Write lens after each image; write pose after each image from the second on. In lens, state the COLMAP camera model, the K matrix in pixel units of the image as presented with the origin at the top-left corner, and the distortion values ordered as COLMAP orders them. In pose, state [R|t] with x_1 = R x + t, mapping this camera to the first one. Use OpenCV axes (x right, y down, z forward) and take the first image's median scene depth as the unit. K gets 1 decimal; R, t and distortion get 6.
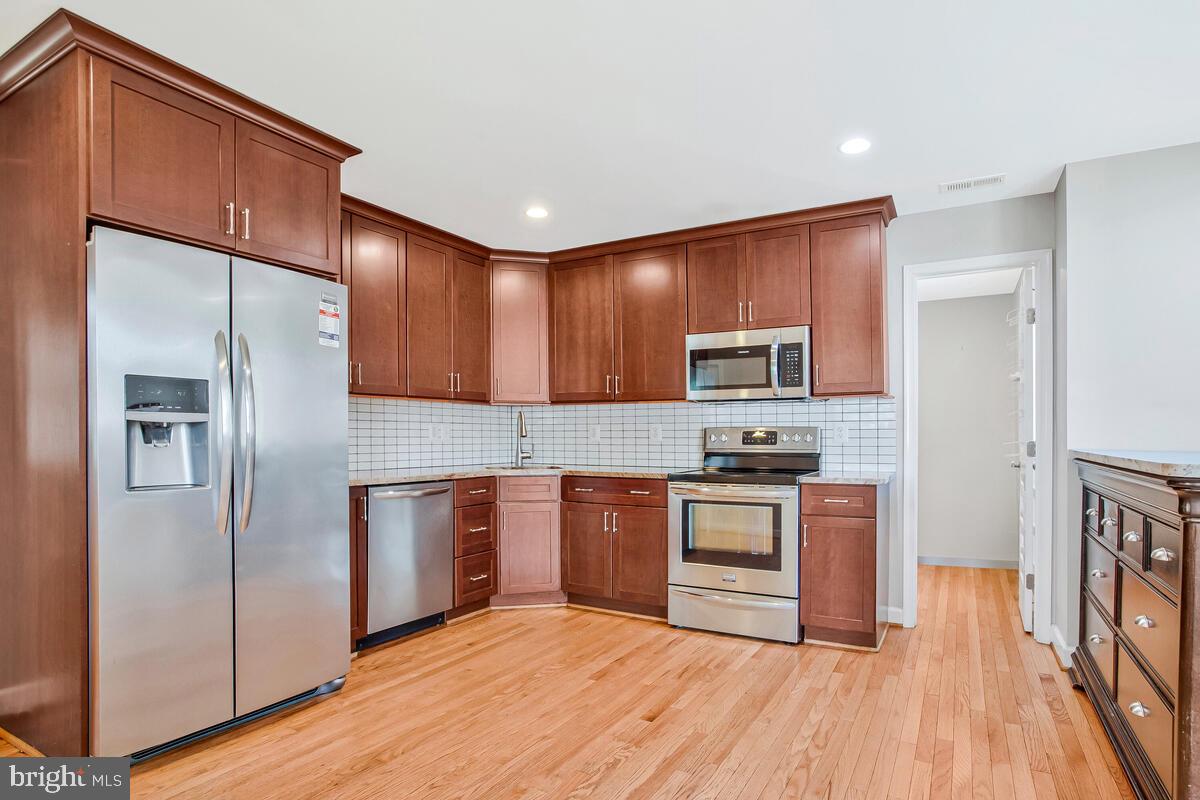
lens RADIAL K [[614.4, 0, 611.6], [0, 614.4, 445.7], [0, 0, 1]] dist [-0.056454, 0.014657]
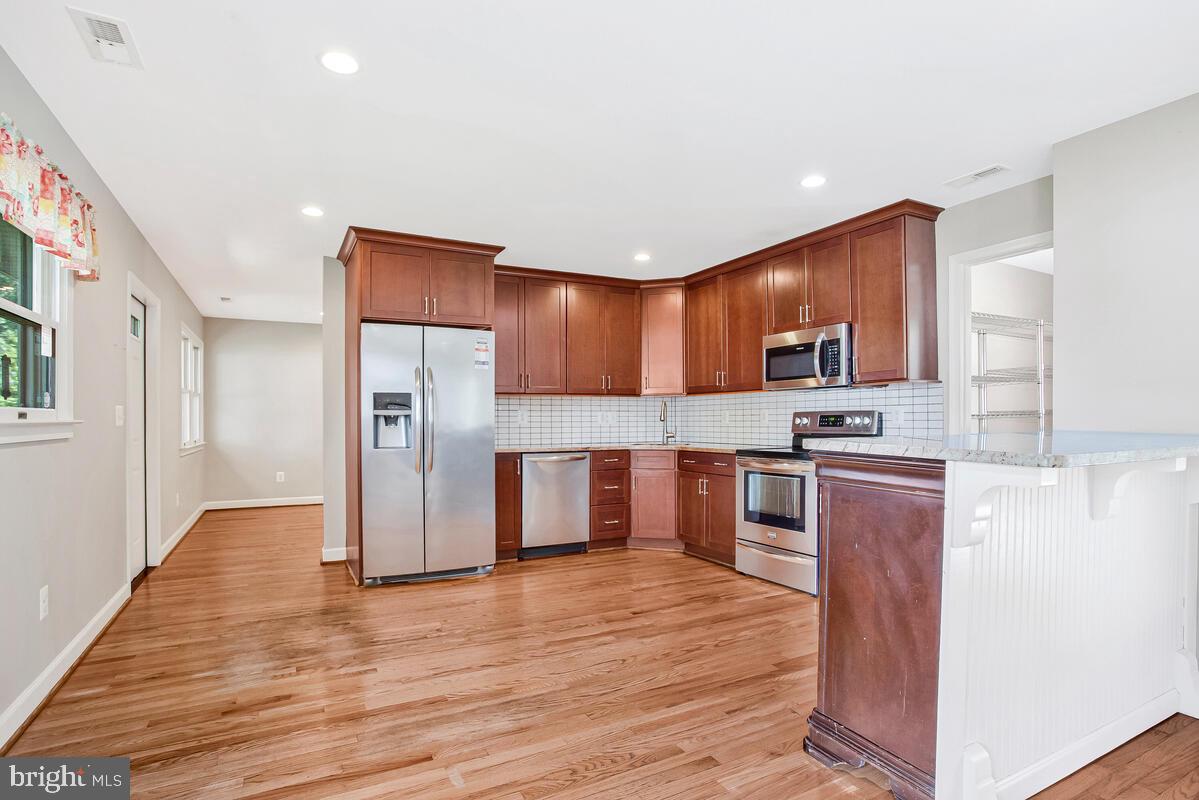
lens RADIAL K [[613.8, 0, 618.0], [0, 613.8, 416.0], [0, 0, 1]] dist [-0.056454, 0.014657]
pose [[0.852176, -0.009576, -0.523168, 0.545136], [-0.001483, 0.999784, -0.020715, 0.002950], [0.523253, 0.018428, 0.851978, -0.193391]]
